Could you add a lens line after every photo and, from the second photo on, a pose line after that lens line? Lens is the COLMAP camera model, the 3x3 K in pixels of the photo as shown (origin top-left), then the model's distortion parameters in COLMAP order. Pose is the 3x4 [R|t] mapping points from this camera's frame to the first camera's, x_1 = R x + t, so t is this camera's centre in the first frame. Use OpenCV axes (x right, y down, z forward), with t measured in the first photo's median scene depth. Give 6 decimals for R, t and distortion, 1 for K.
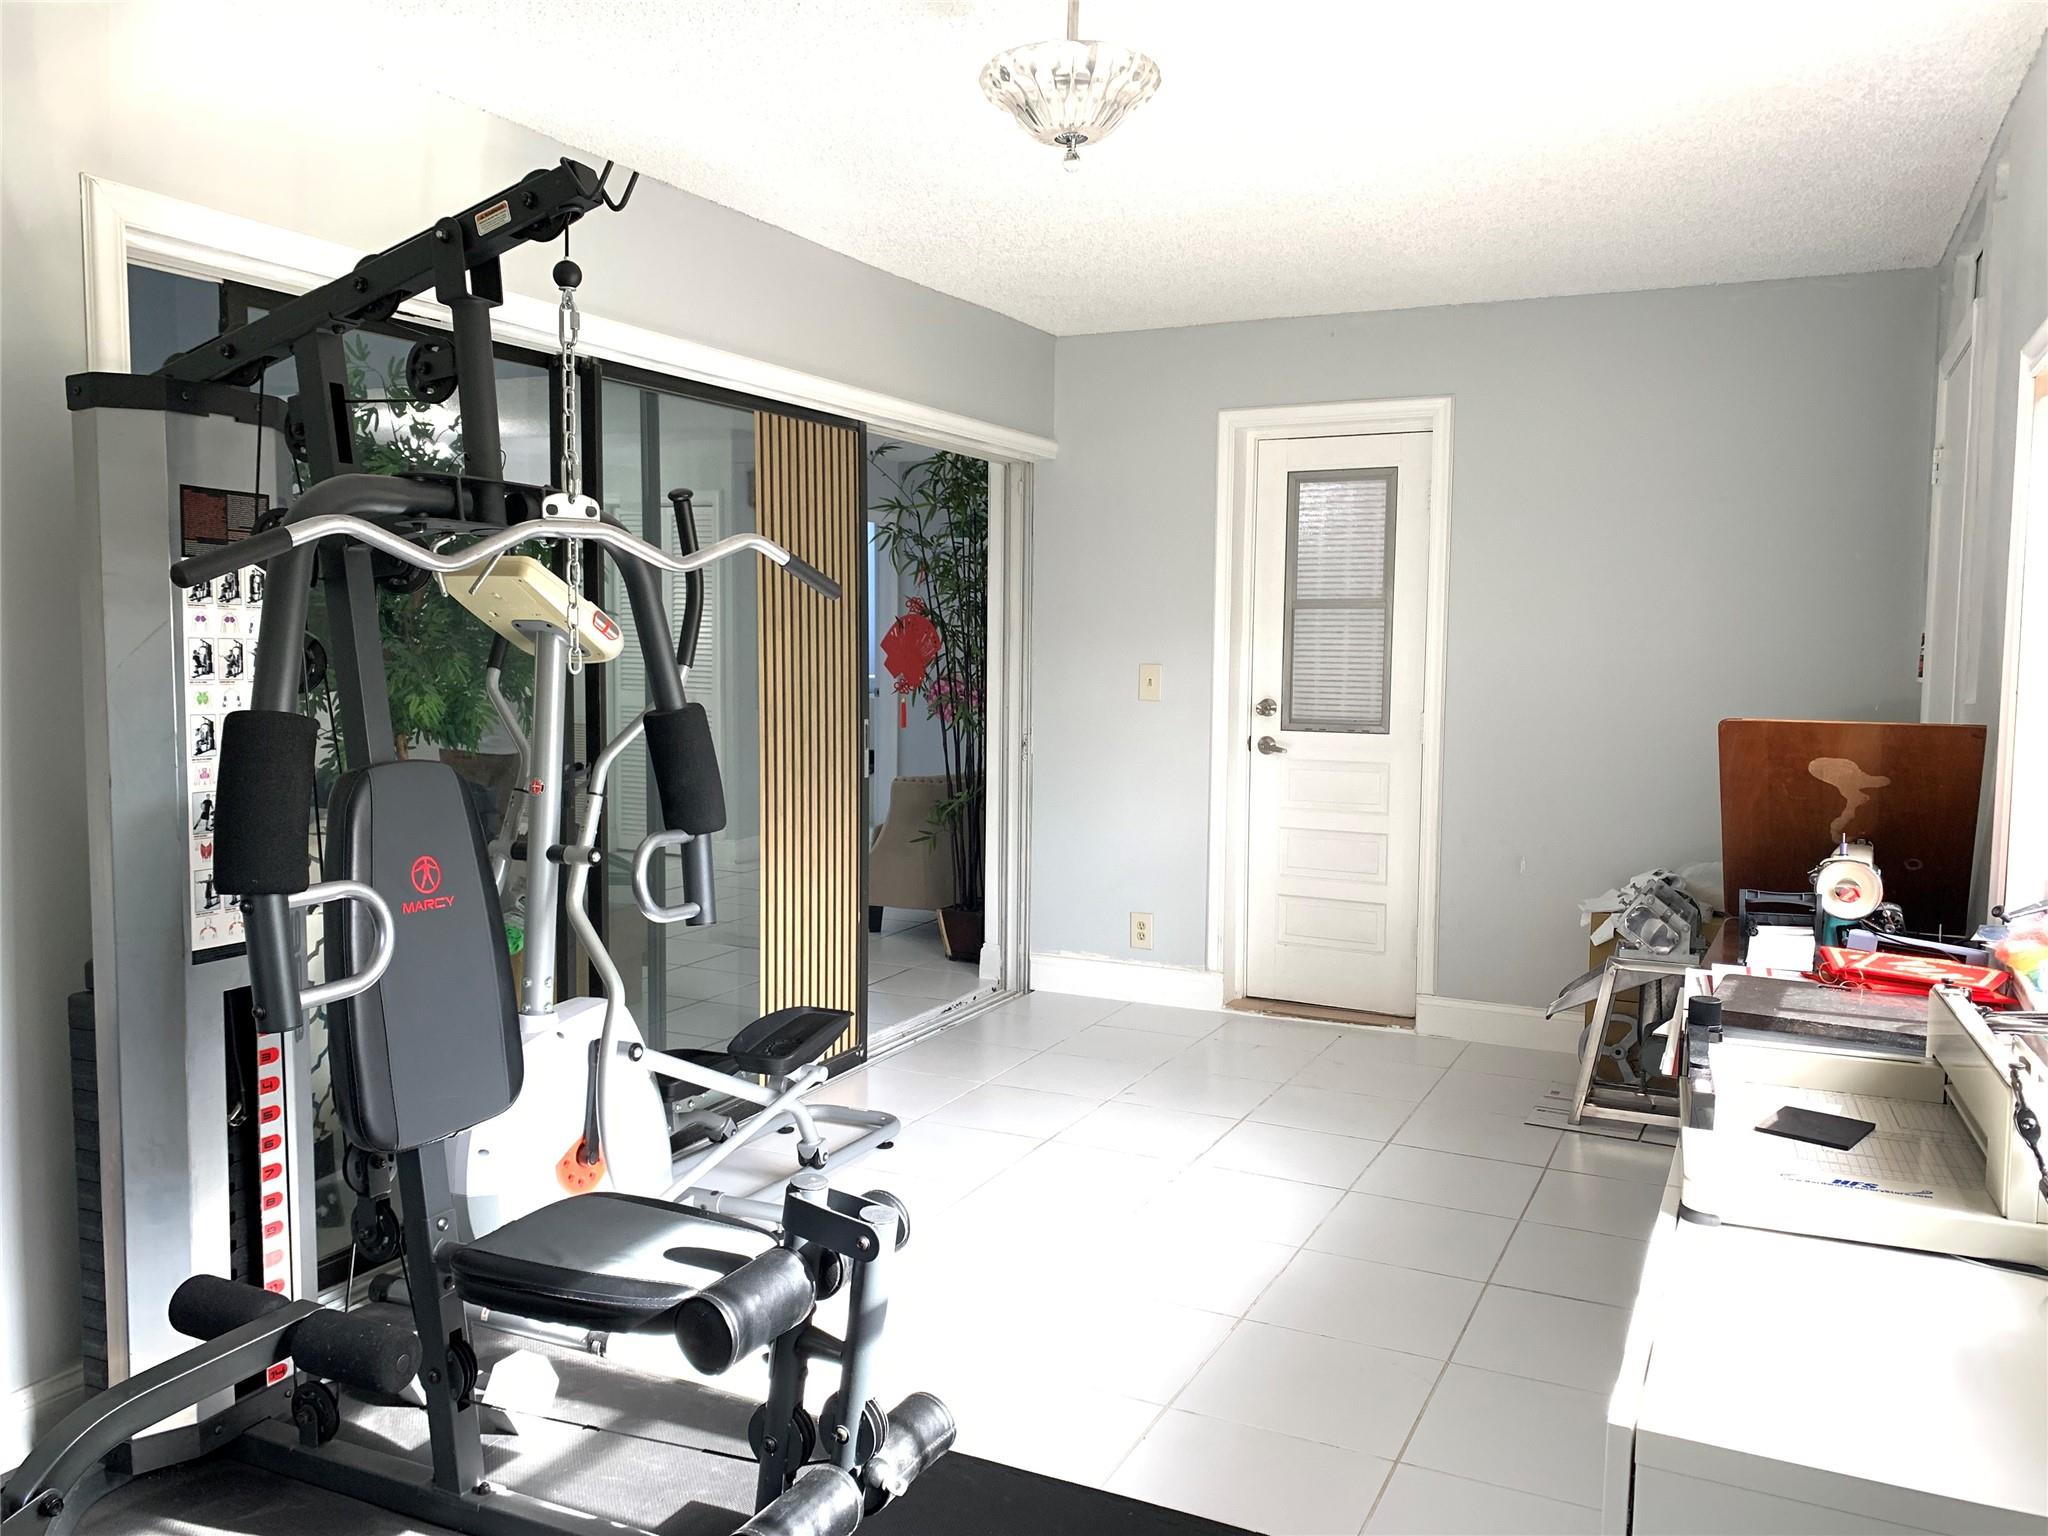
lens RADIAL K [[1552.8, 0, 1025.3], [0, 1552.8, 765.1], [0, 0, 1]] dist [0.010030, -0.017300]
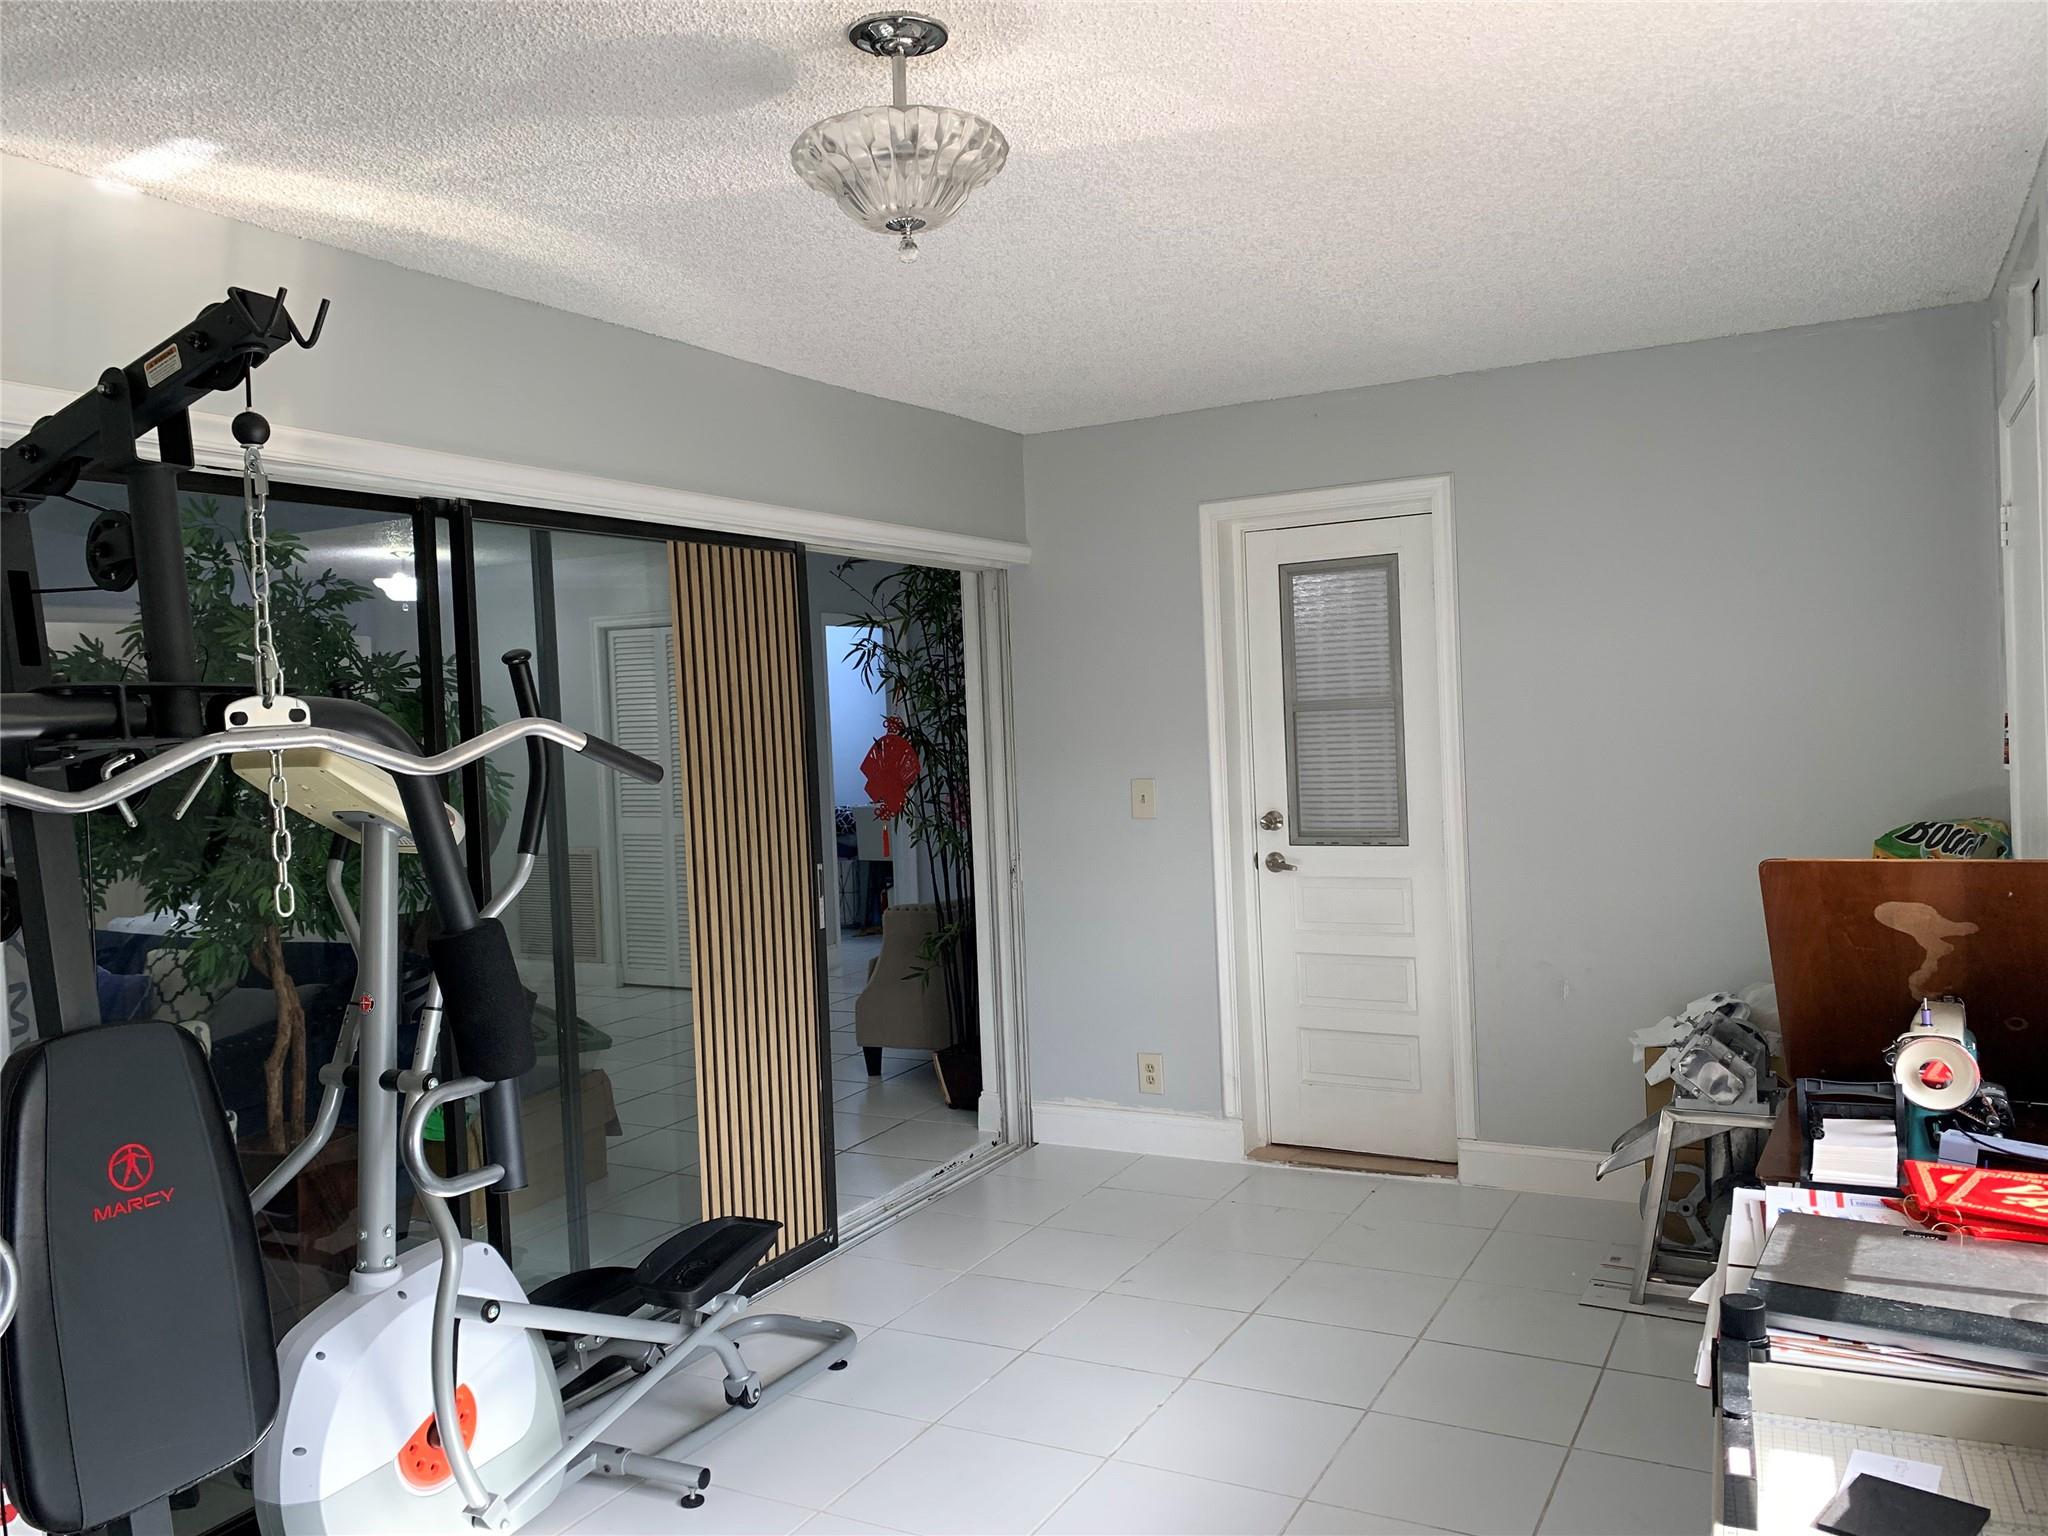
lens RADIAL K [[1552.8, 0, 1020.1], [0, 1552.8, 763.5], [0, 0, 1]] dist [0.010030, -0.017300]
pose [[0.997616, -0.052196, -0.045144, 0.077438], [0.049739, 0.997306, -0.053920, -0.045176], [0.047837, 0.051546, 0.997524, 0.127406]]
